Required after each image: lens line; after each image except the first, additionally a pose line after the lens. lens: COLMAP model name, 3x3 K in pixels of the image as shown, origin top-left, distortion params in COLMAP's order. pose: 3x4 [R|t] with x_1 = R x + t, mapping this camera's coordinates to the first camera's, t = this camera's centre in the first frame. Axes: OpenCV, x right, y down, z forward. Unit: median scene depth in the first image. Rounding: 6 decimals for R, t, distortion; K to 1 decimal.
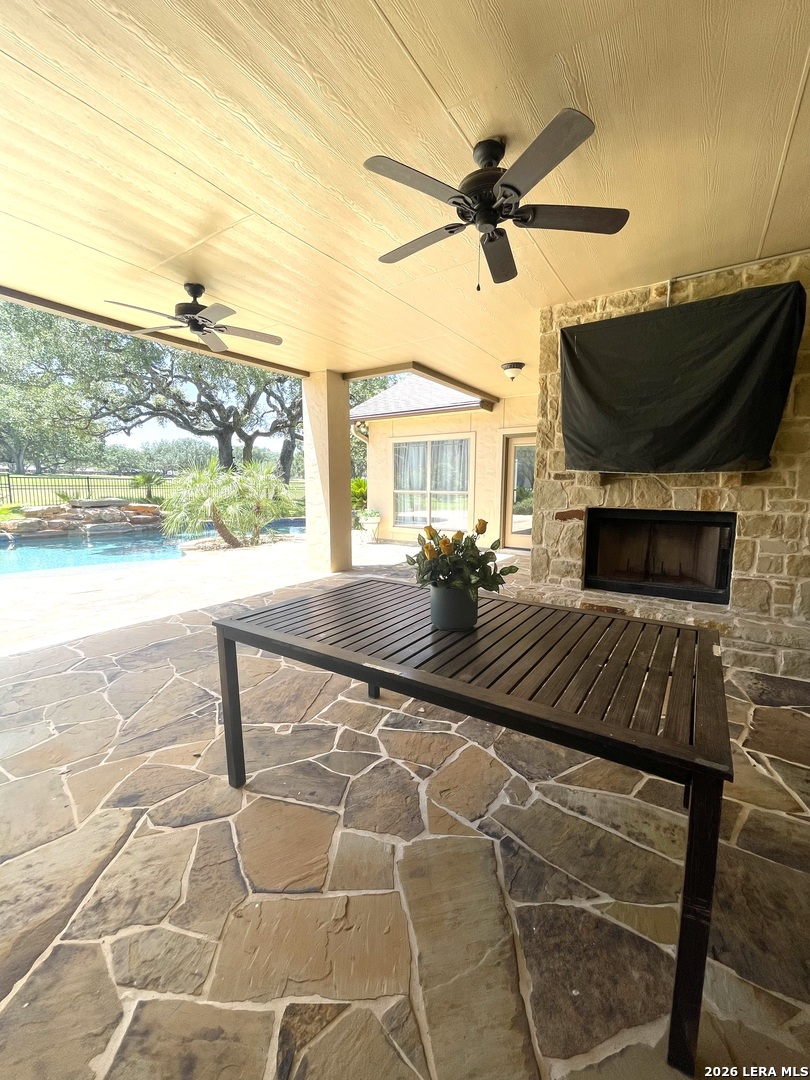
lens RADIAL K [[433.8, 0, 405.0], [0, 433.8, 540.0], [0, 0, 1]] dist [-0.001527, -0.000105]
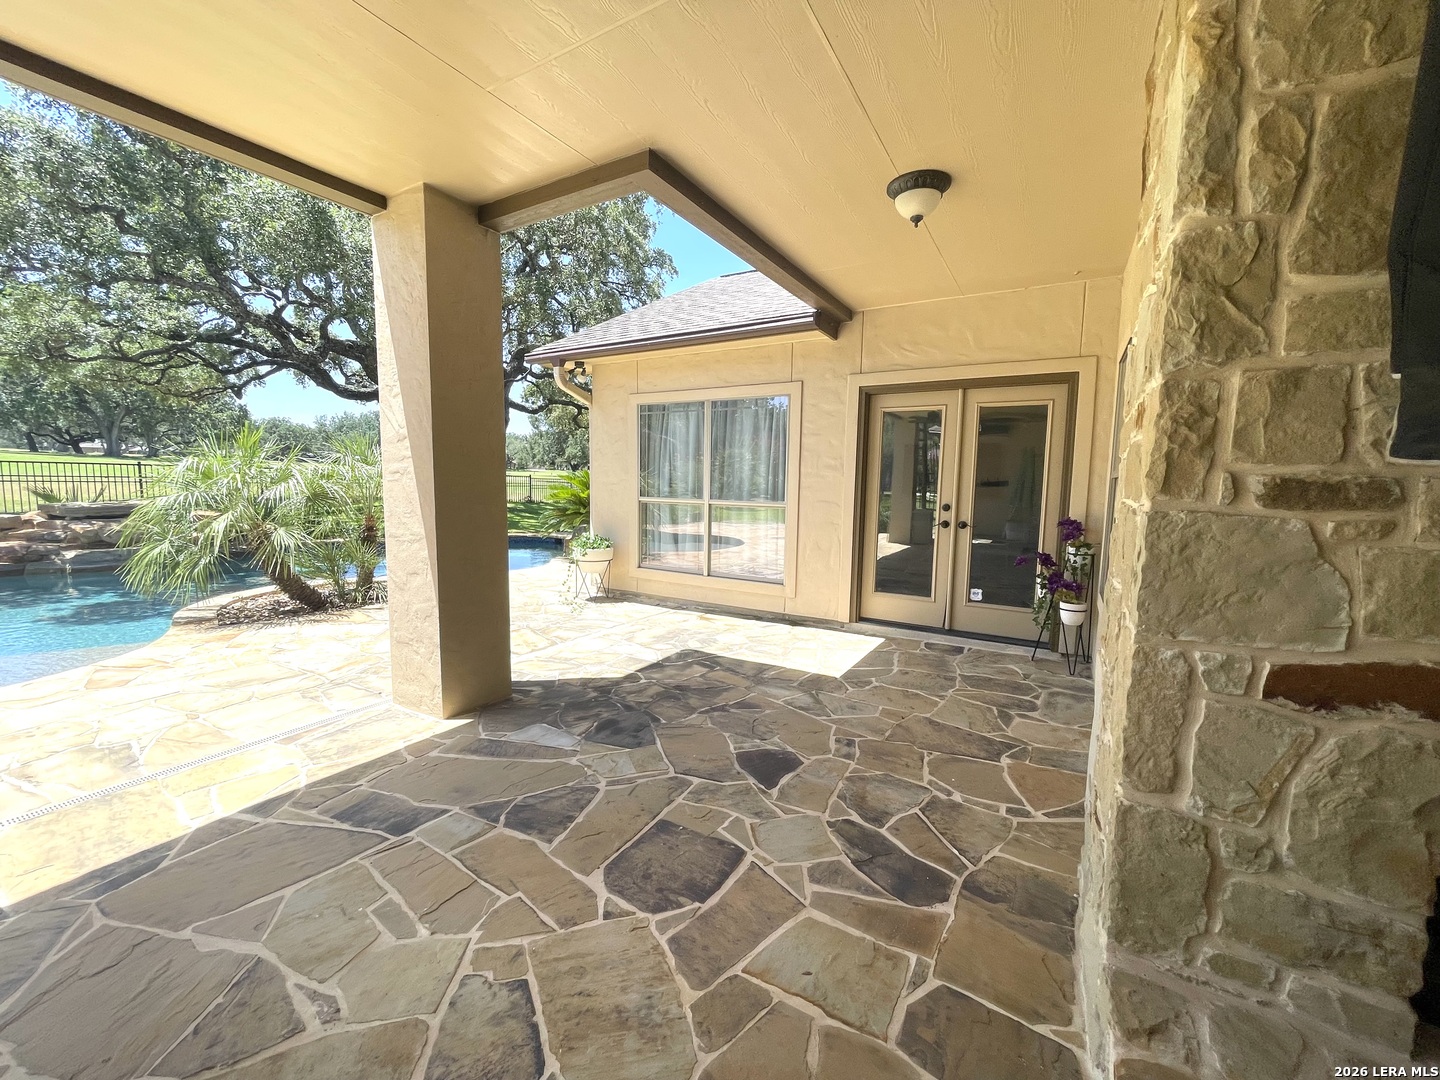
lens RADIAL K [[581.7, 0, 720.0], [0, 581.7, 540.0], [0, 0, 1]] dist [0.002574, 0.000196]
pose [[0.998156, 0.006193, 0.060391, 0.039386], [-0.004836, 0.999733, -0.022597, -0.067363], [-0.060515, 0.022264, 0.997919, 0.429347]]
